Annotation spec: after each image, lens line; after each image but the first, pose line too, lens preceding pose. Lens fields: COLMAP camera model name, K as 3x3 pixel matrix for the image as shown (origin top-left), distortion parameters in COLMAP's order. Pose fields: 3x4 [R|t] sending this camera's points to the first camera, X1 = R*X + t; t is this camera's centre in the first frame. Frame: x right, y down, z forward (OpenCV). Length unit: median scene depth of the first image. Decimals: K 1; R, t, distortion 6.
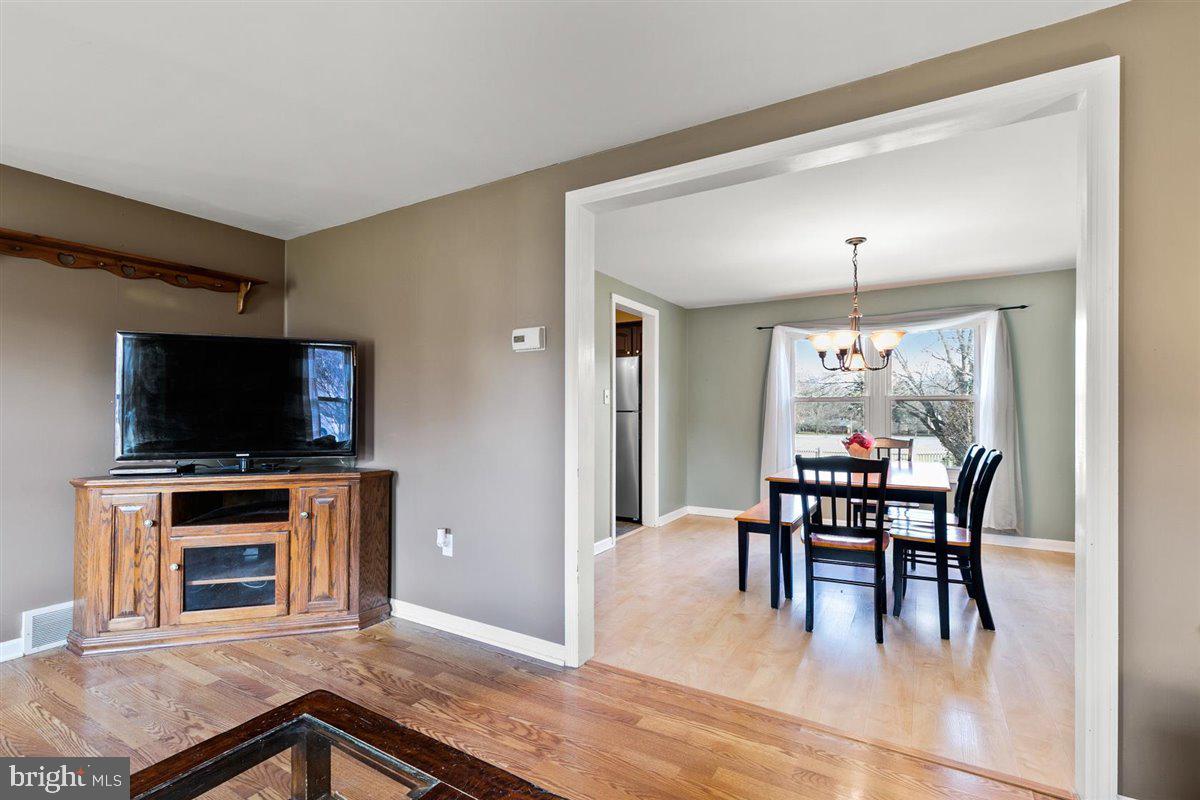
lens RADIAL K [[536.9, 0, 607.1], [0, 536.9, 408.5], [0, 0, 1]] dist [0.007591, -0.002683]
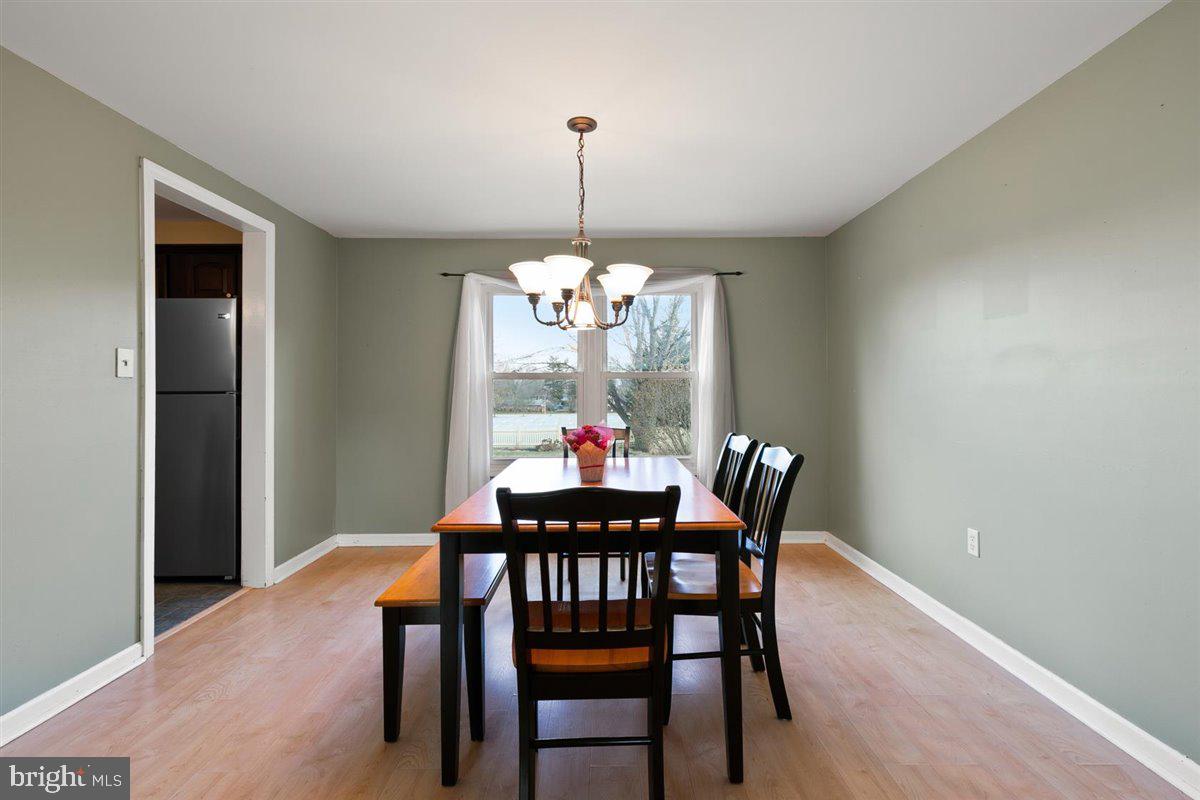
lens RADIAL K [[536.9, 0, 603.3], [0, 536.9, 387.3], [0, 0, 1]] dist [0.007591, -0.002683]
pose [[0.860102, 0.000937, 0.510120, 0.124397], [0.000462, 0.999996, -0.002617, 0.002168], [-0.510121, 0.002487, 0.860099, 0.345535]]
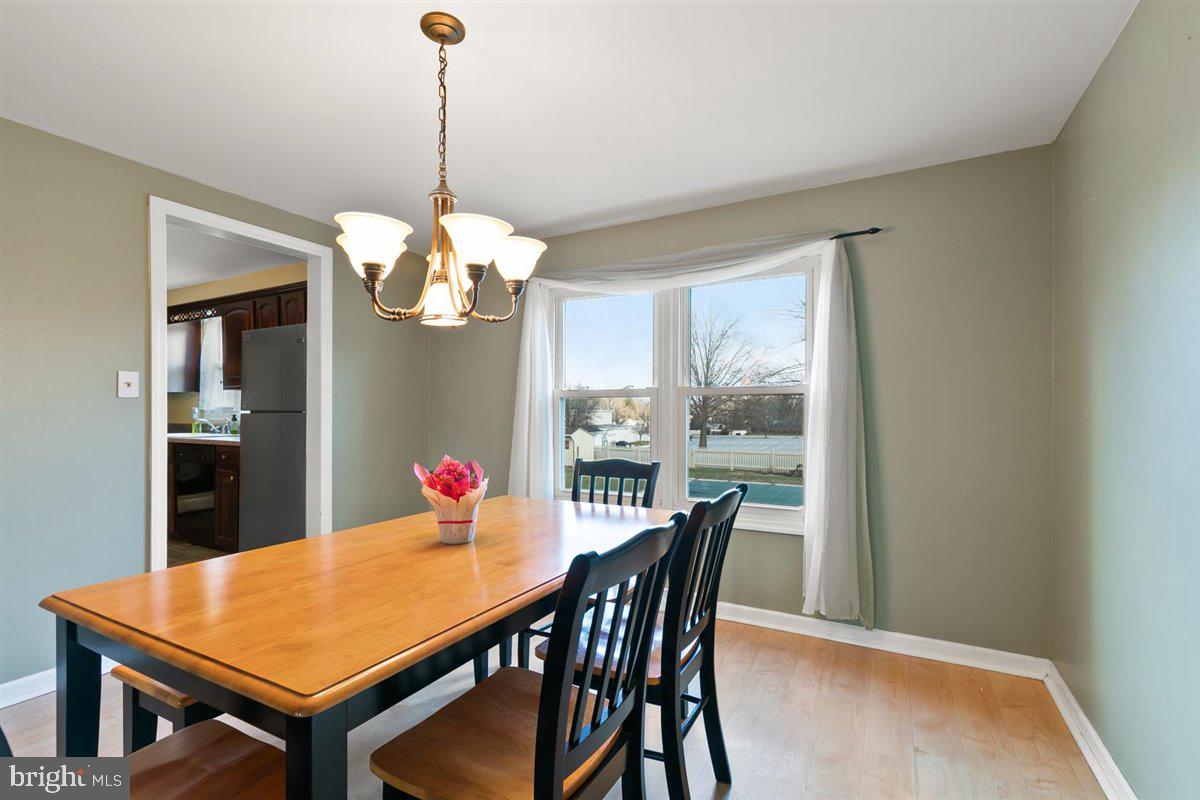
lens RADIAL K [[536.9, 0, 600.8], [0, 536.9, 411.2], [0, 0, 1]] dist [0.007591, -0.002683]
pose [[0.998879, 0.000619, 0.047324, 0.447070], [-0.000364, 0.999985, -0.005378, 0.007734], [-0.047327, 0.005355, 0.998865, 0.434247]]
